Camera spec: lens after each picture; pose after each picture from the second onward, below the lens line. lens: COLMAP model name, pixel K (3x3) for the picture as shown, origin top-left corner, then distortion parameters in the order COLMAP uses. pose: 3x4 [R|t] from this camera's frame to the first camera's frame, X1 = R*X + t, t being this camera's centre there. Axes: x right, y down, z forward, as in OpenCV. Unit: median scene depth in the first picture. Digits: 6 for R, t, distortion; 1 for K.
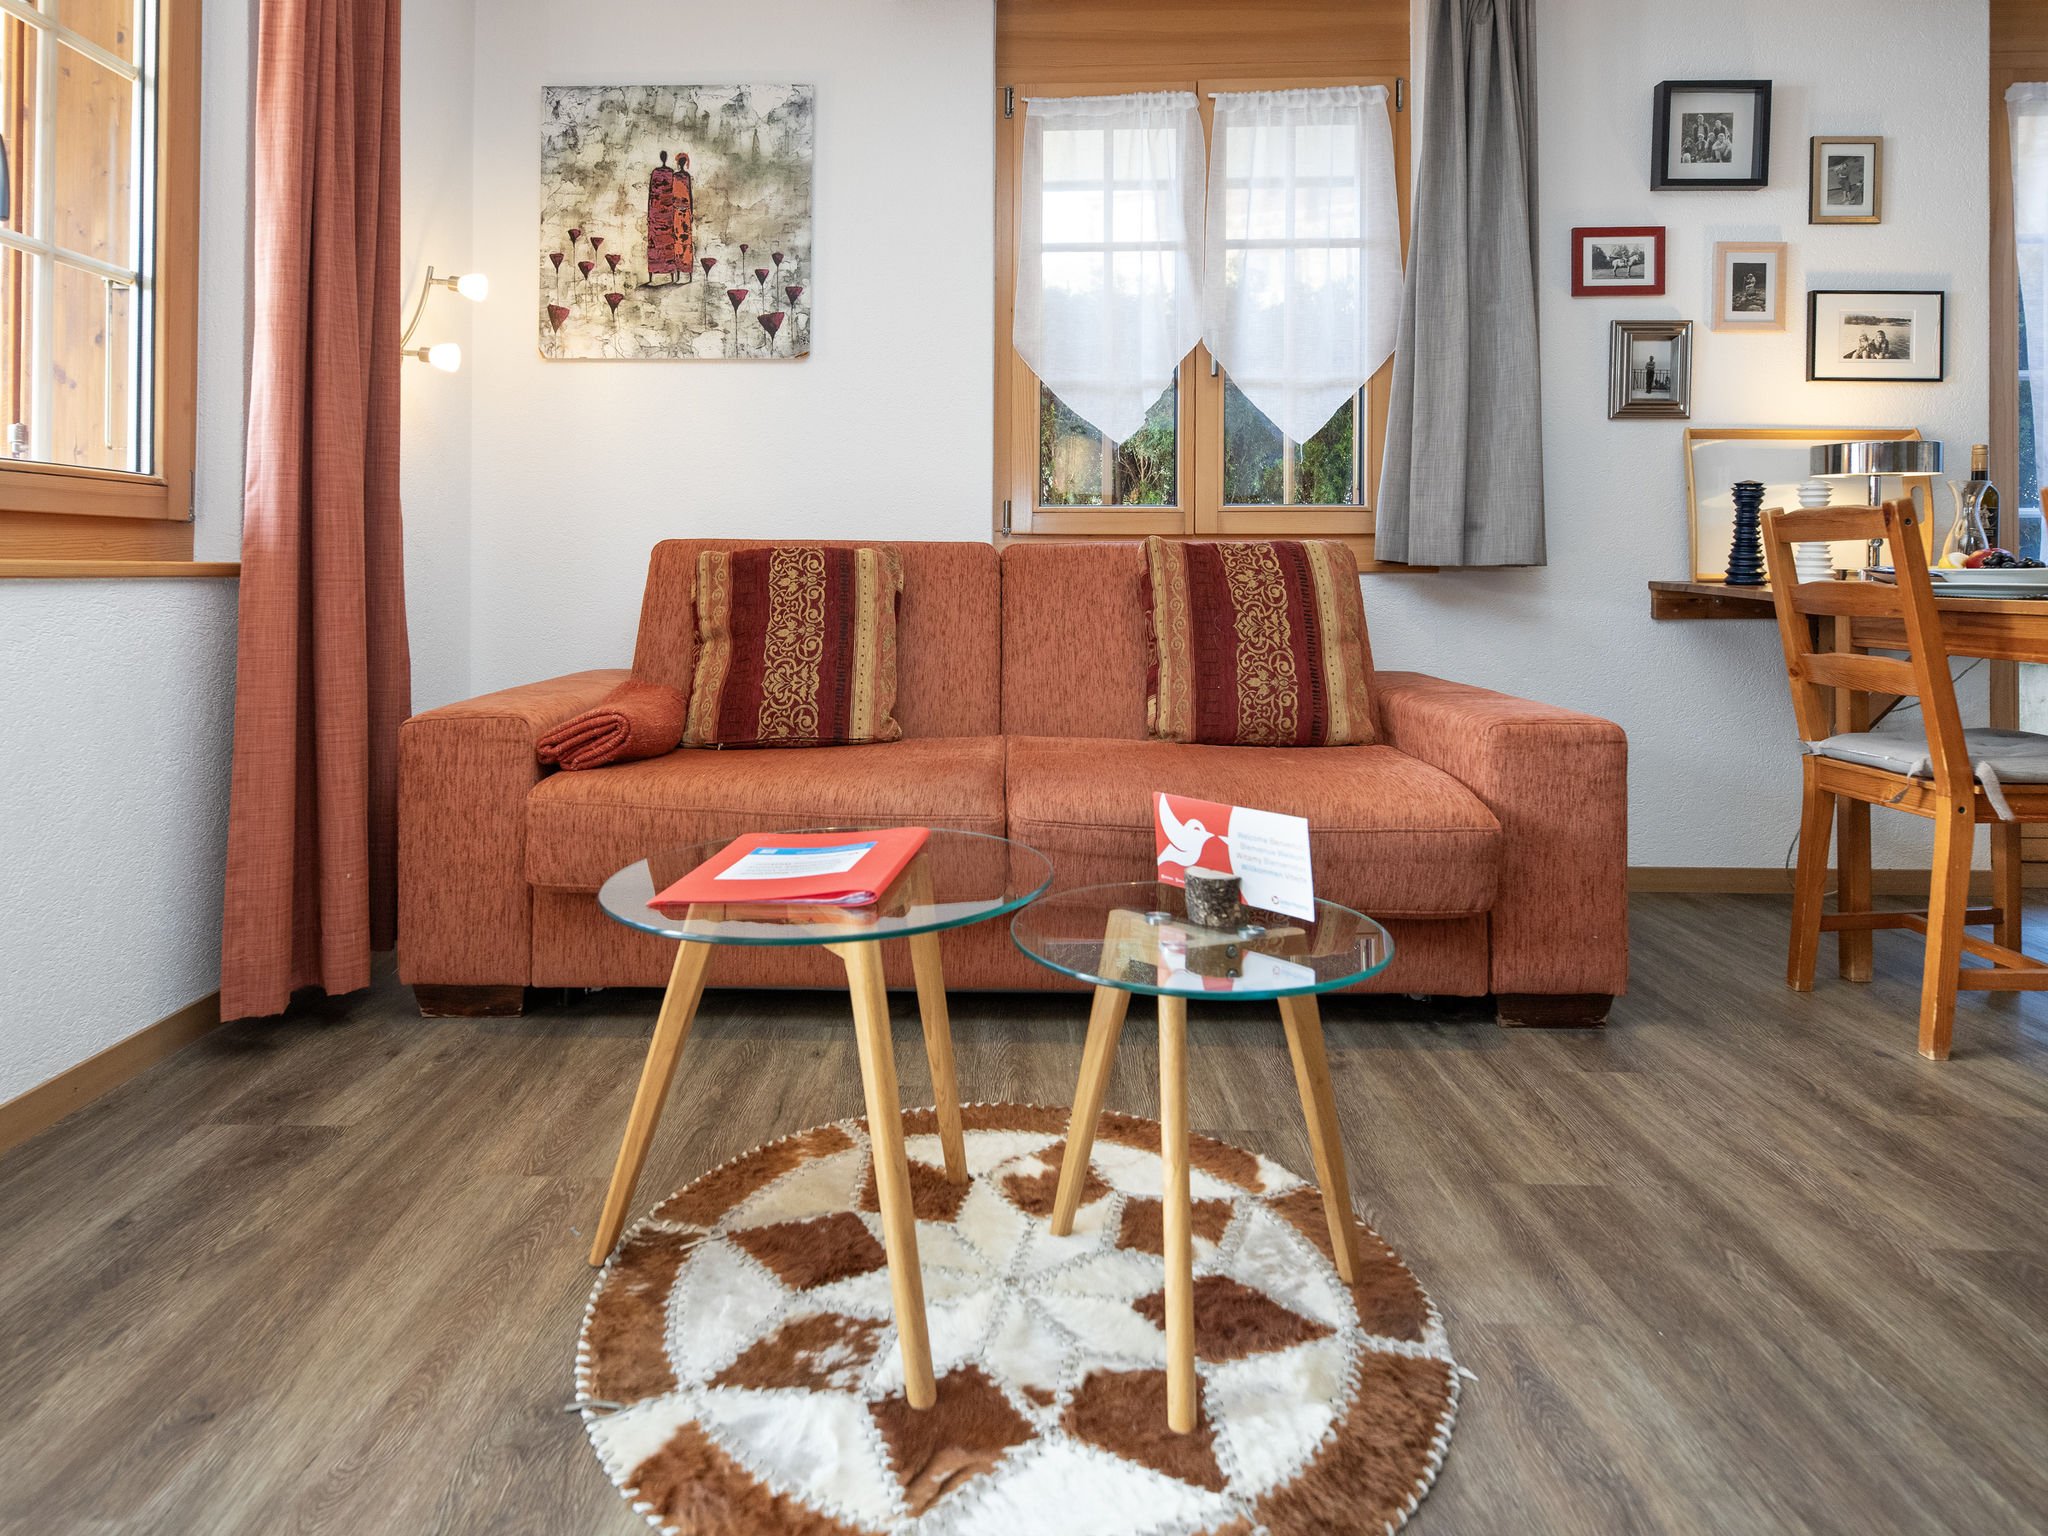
lens RADIAL K [[1213.0, 0, 1018.5], [0, 1213.0, 691.0], [0, 0, 1]] dist [0.009858, -0.009432]
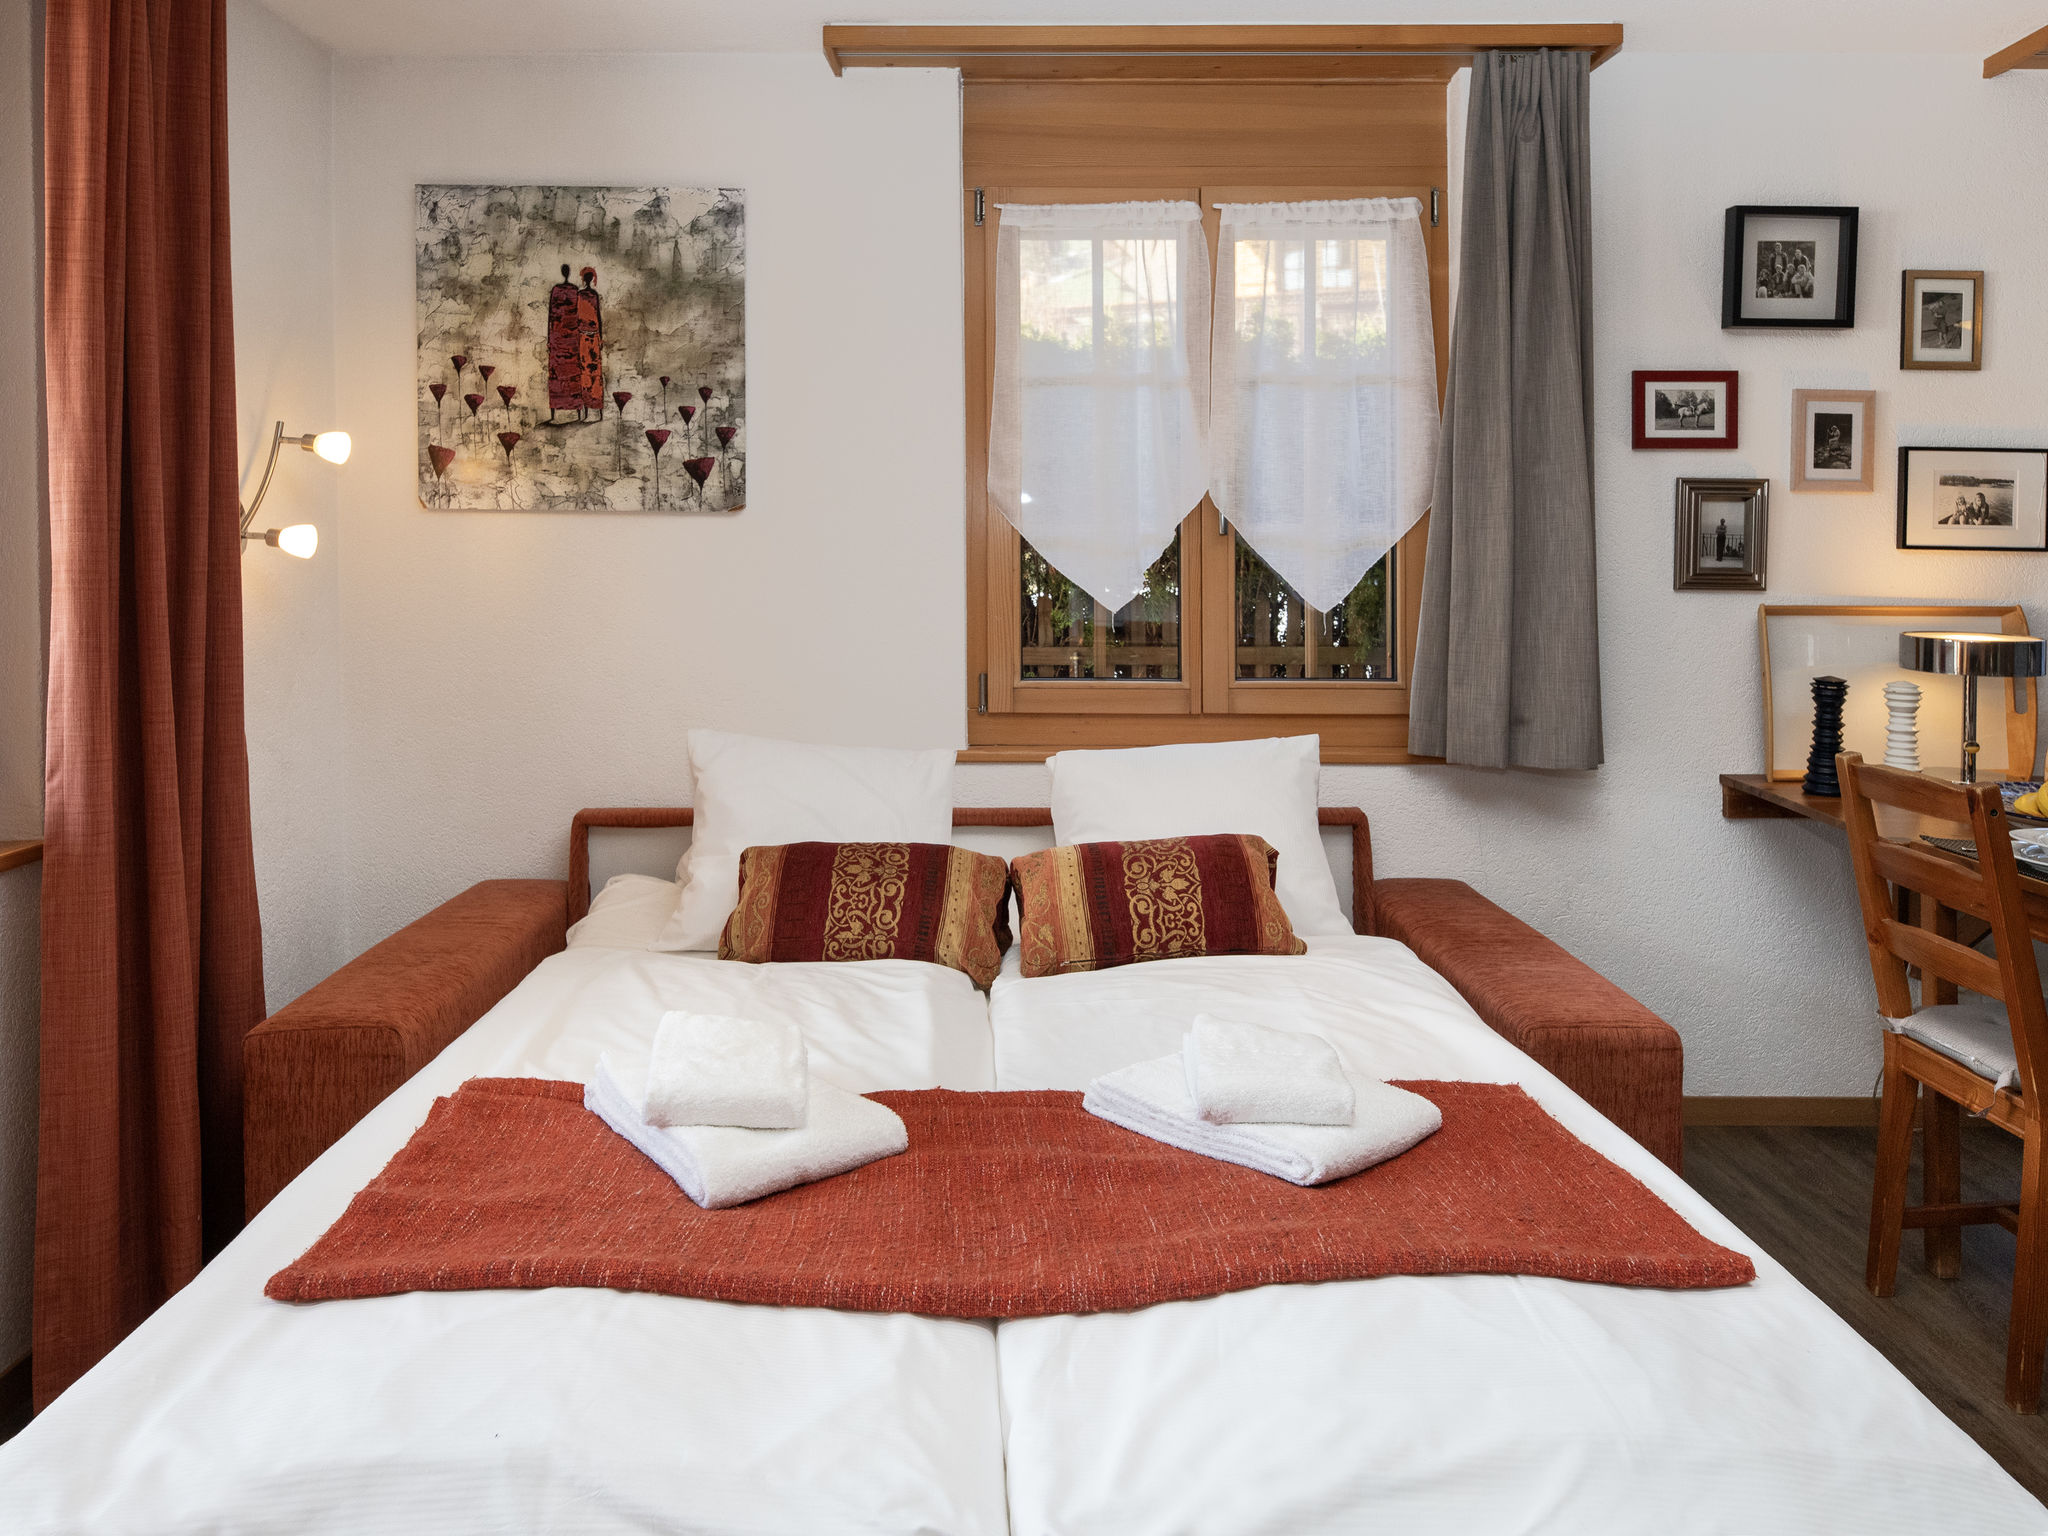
lens RADIAL K [[1417.3, 0, 1085.5], [0, 1417.3, 732.9], [0, 0, 1]] dist [0.013559, -0.012943]
pose [[0.999119, -0.009843, 0.040786, 0.023801], [0.008957, 0.999721, 0.021865, -0.150457], [-0.040990, -0.021480, 0.998929, 0.002758]]
